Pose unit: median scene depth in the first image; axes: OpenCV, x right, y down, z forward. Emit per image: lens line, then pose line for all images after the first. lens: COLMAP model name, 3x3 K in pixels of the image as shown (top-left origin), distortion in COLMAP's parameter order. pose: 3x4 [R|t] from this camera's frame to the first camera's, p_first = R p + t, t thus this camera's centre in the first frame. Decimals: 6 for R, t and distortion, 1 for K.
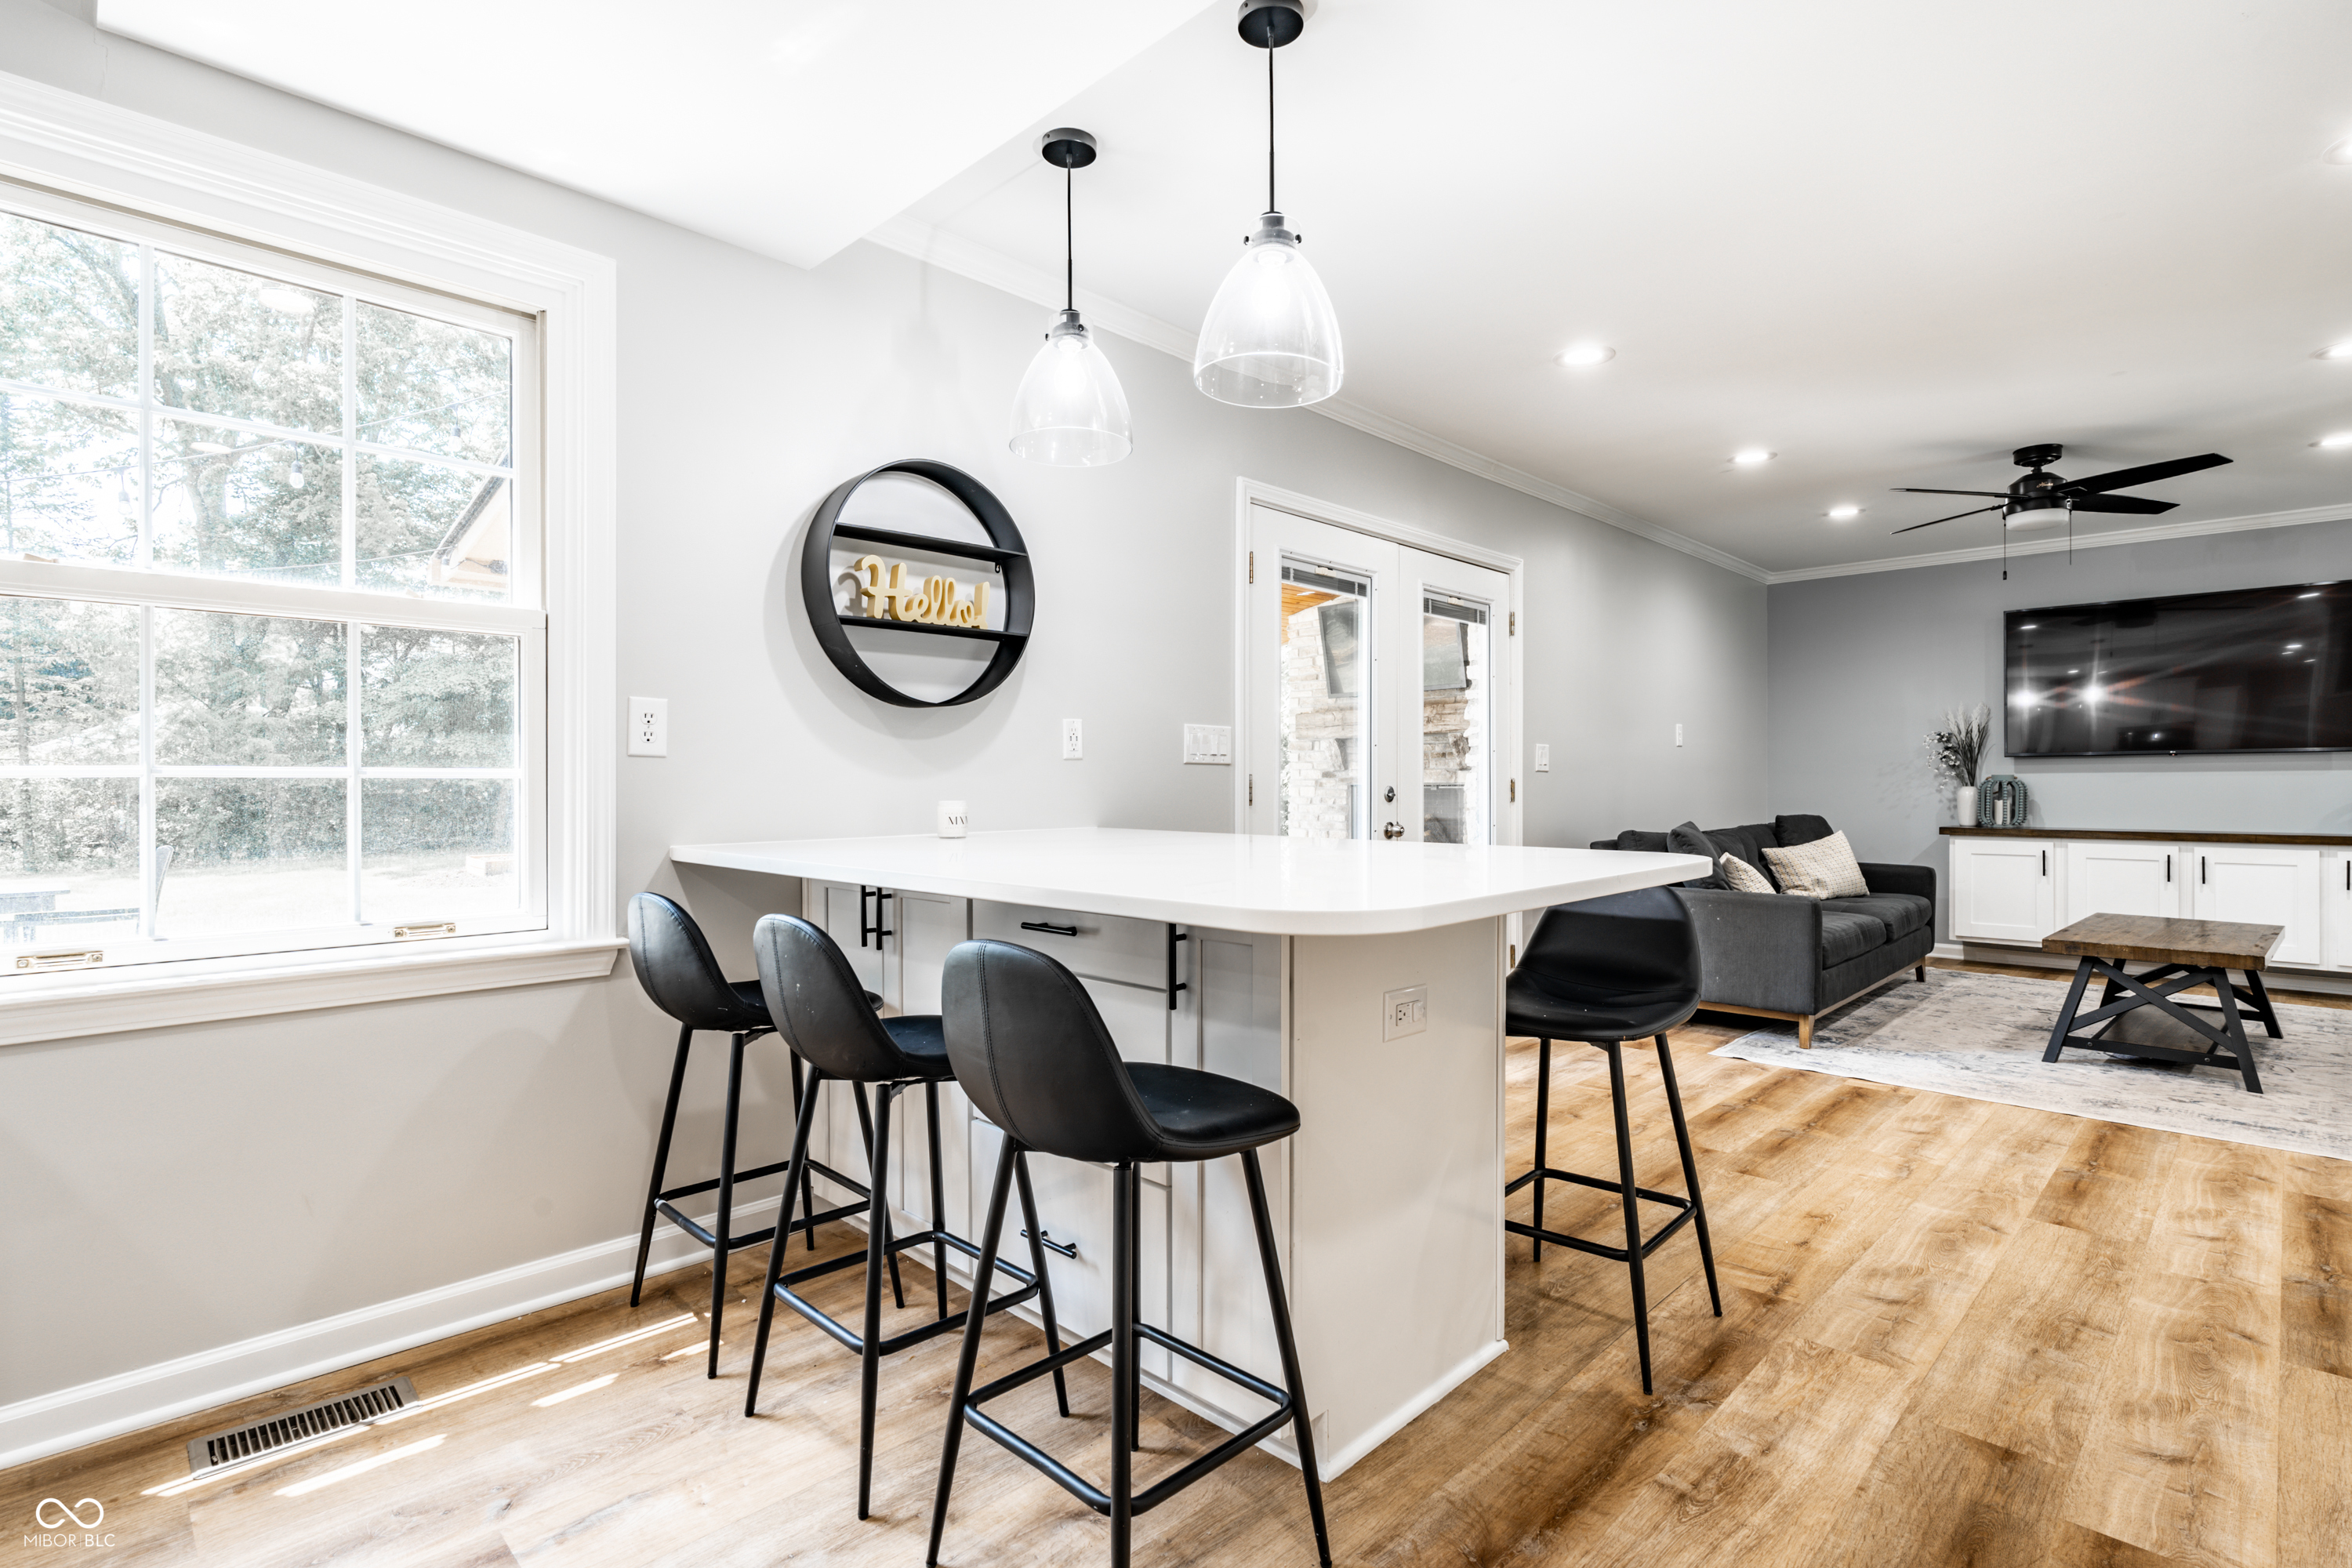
lens RADIAL K [[1090.2, 0, 1184.0], [0, 1090.2, 784.6], [0, 0, 1]] dist [-0.008285, 0.002773]
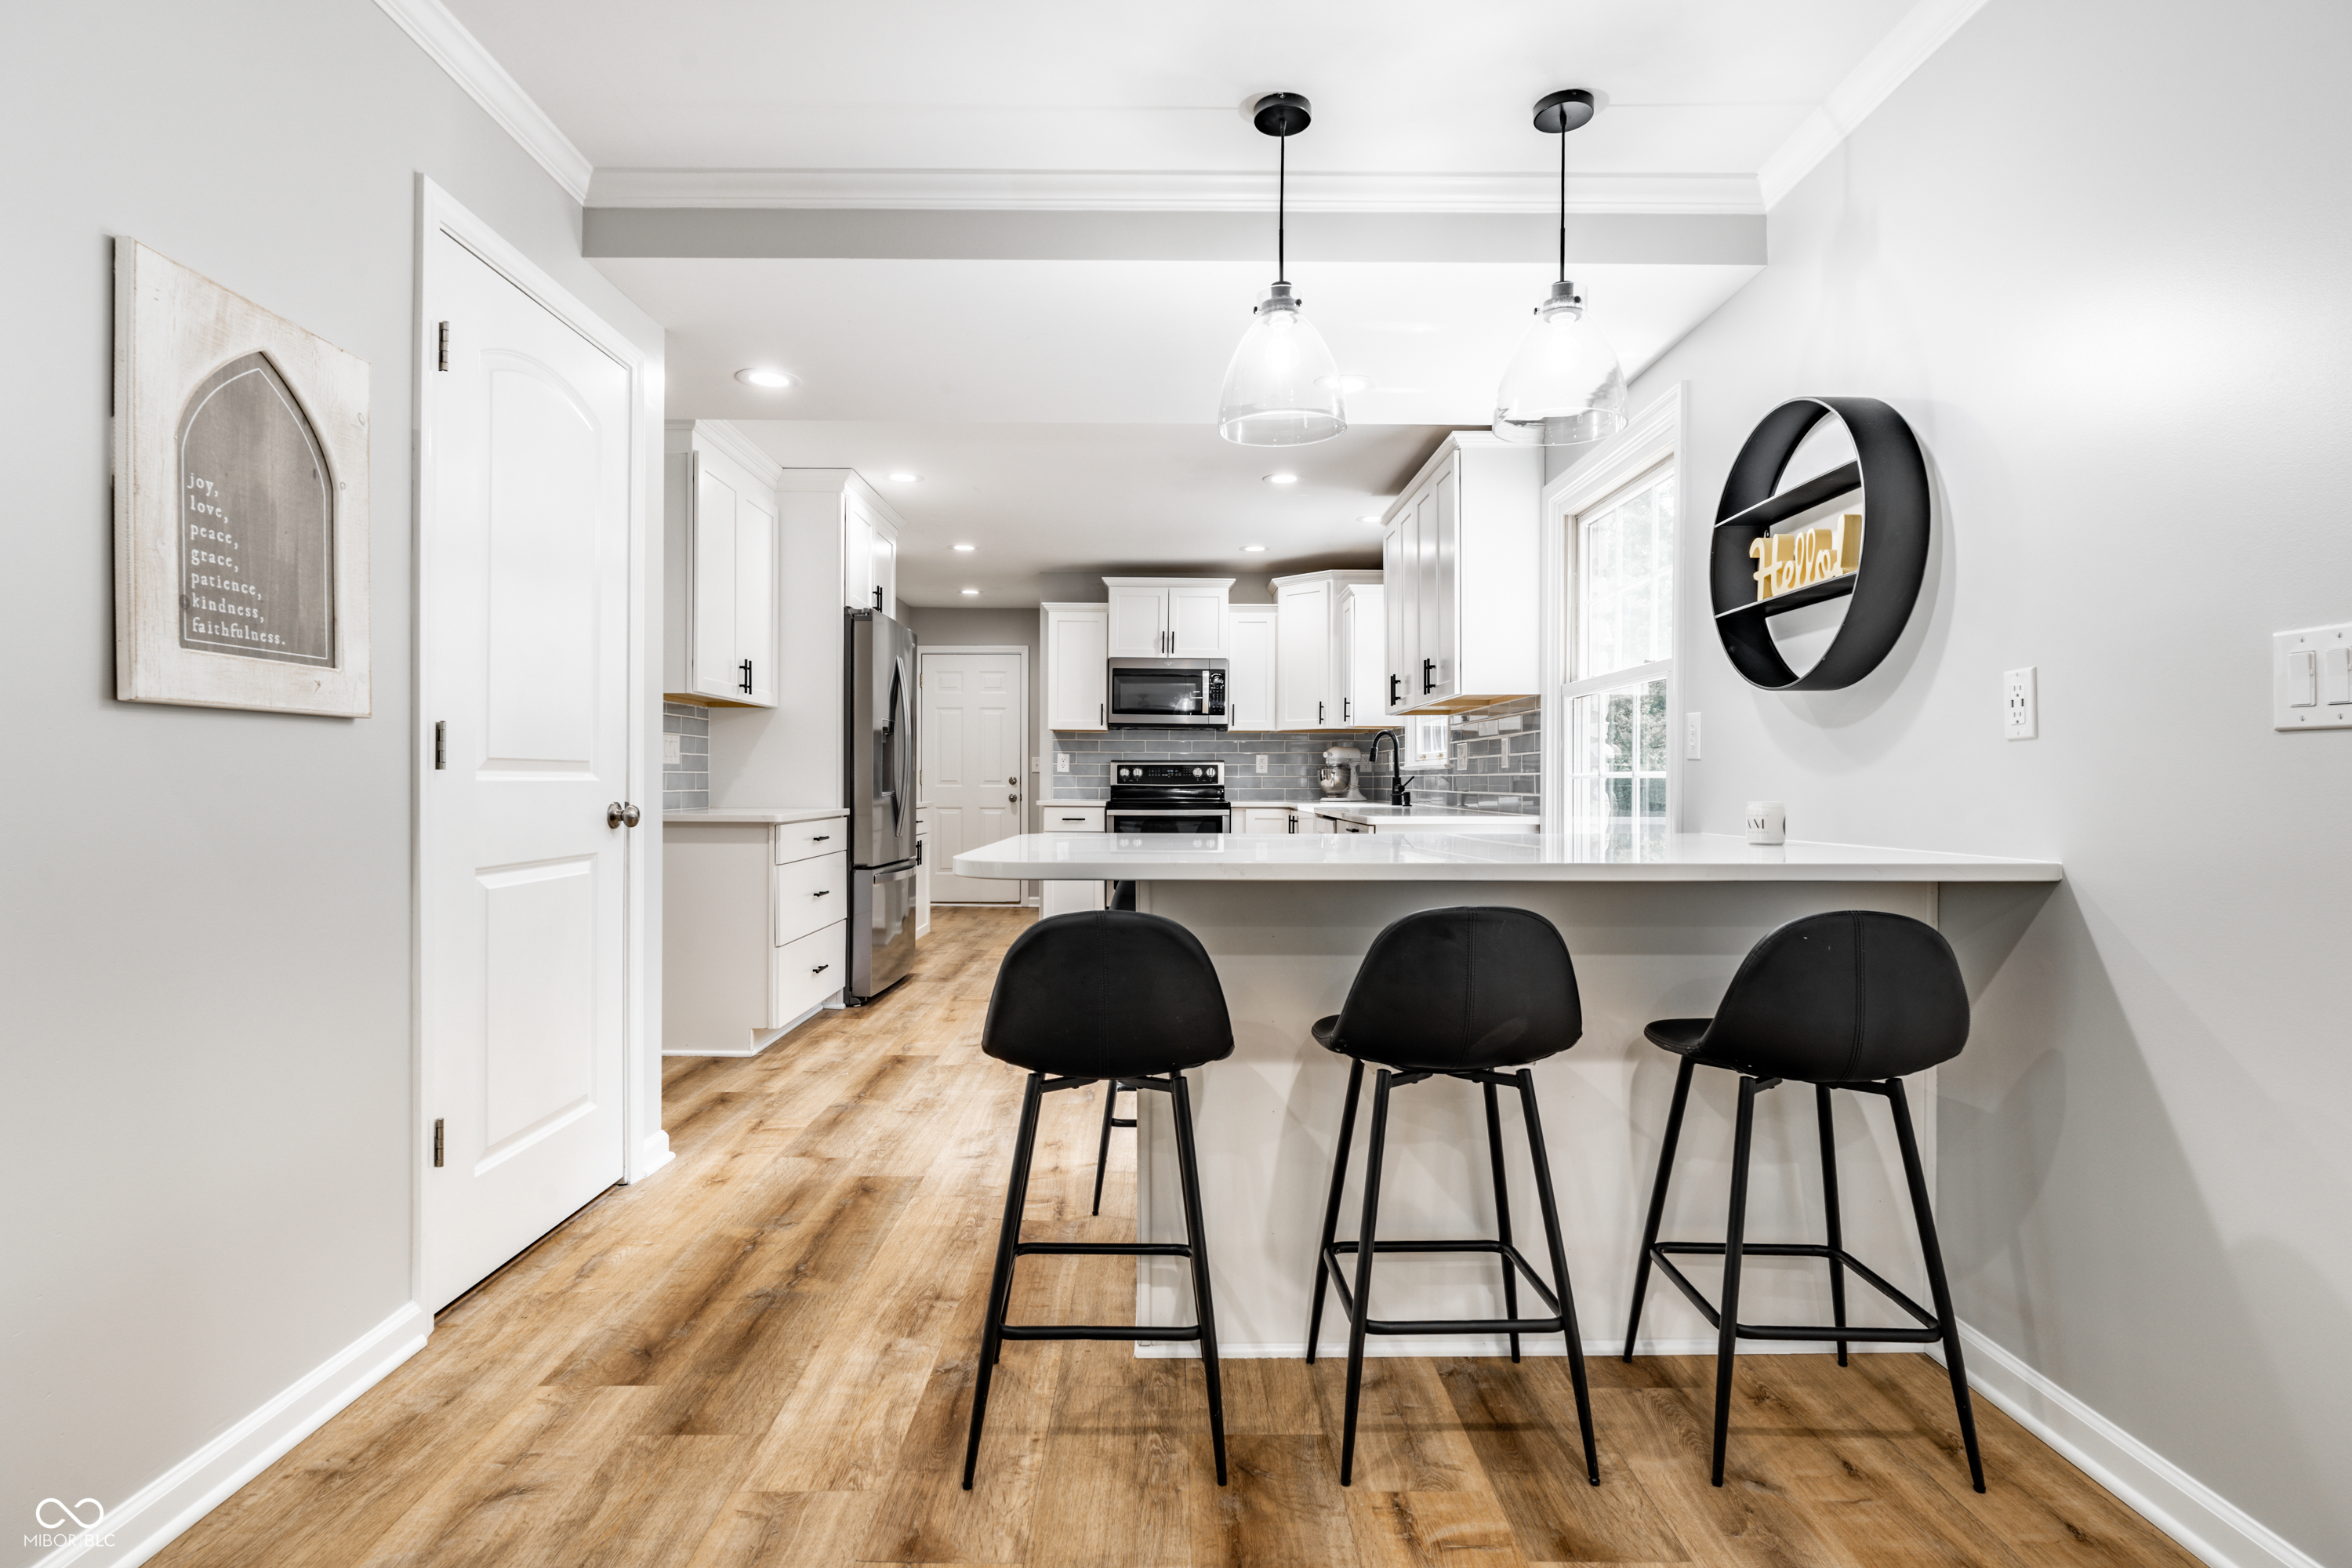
lens RADIAL K [[1163.7, 0, 1169.0], [0, 1163.7, 784.5], [0, 0, 1]] dist [-0.003631, 0.001014]
pose [[-0.701280, -0.002794, -0.712881, 0.360407], [-0.006310, 0.999977, 0.002289, 0.001543], [0.712858, 0.006103, -0.701282, 0.618480]]
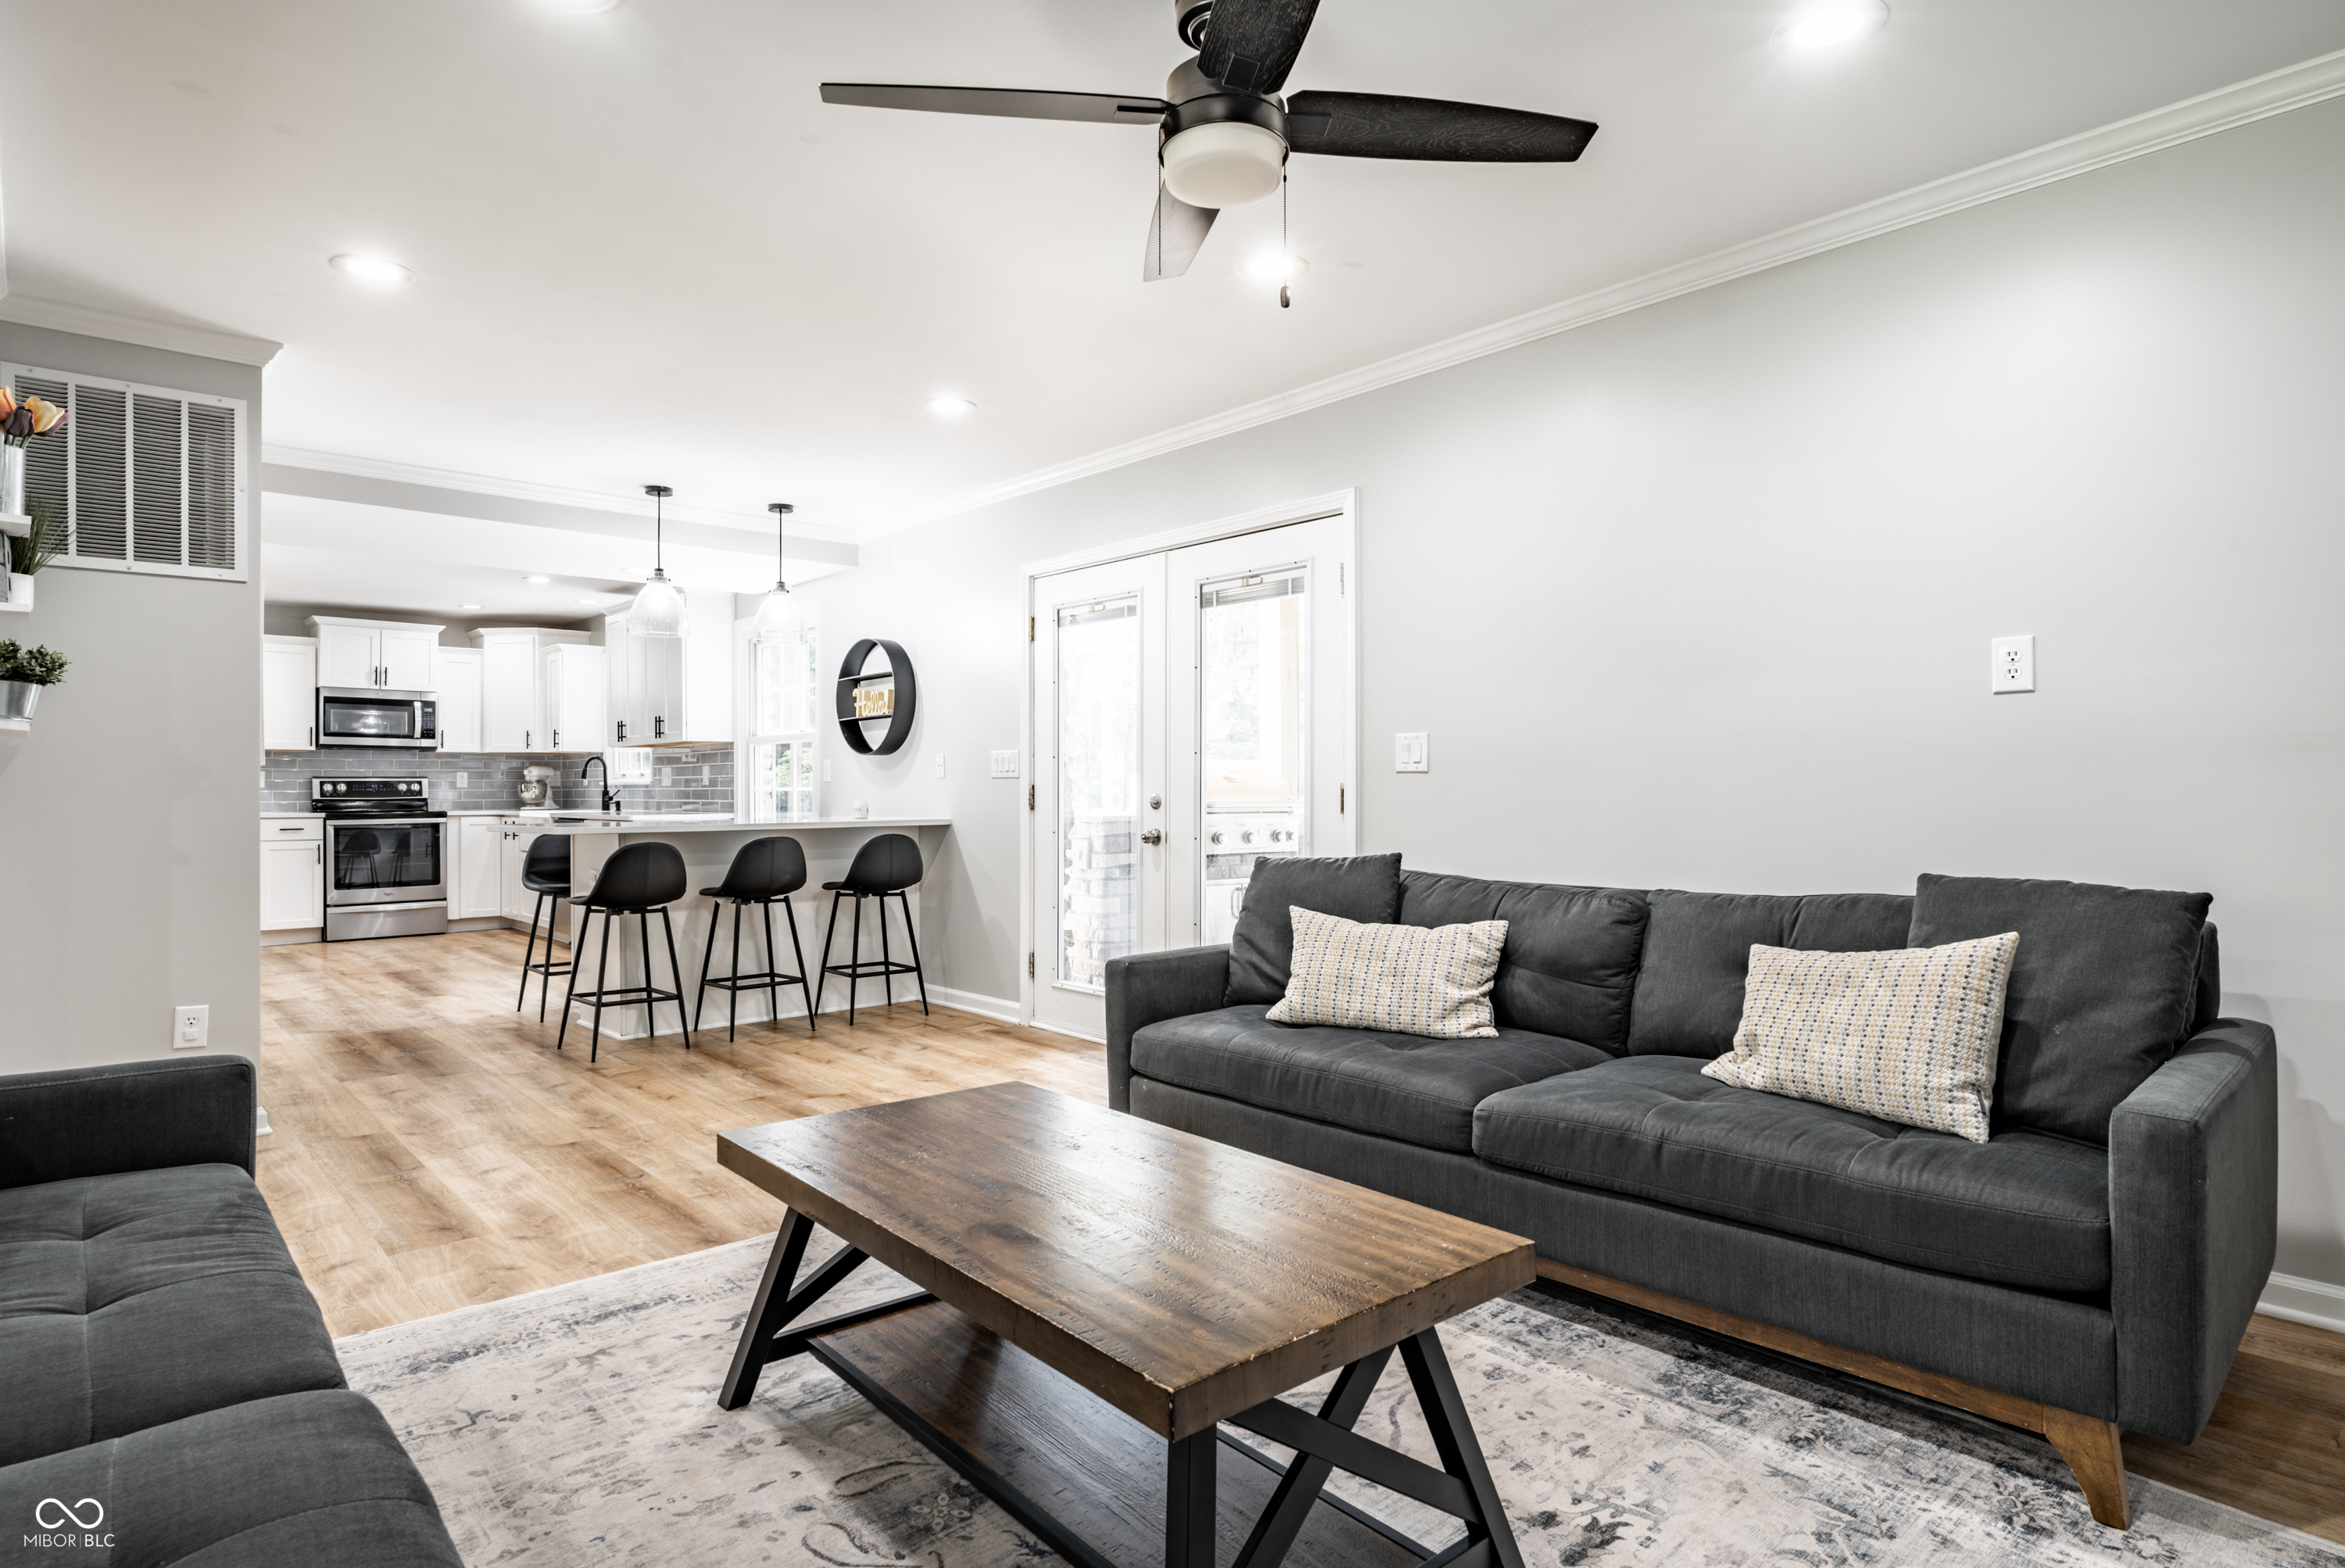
lens RADIAL K [[1261.0, 0, 1164.1], [0, 1261.0, 783.0], [0, 0, 1]] dist [0.003771, 0.000600]
pose [[-0.048897, -0.007193, -0.998778, 1.032092], [0.003183, 0.999968, -0.007357, 0.000592], [0.998799, -0.003539, -0.048872, 0.806196]]
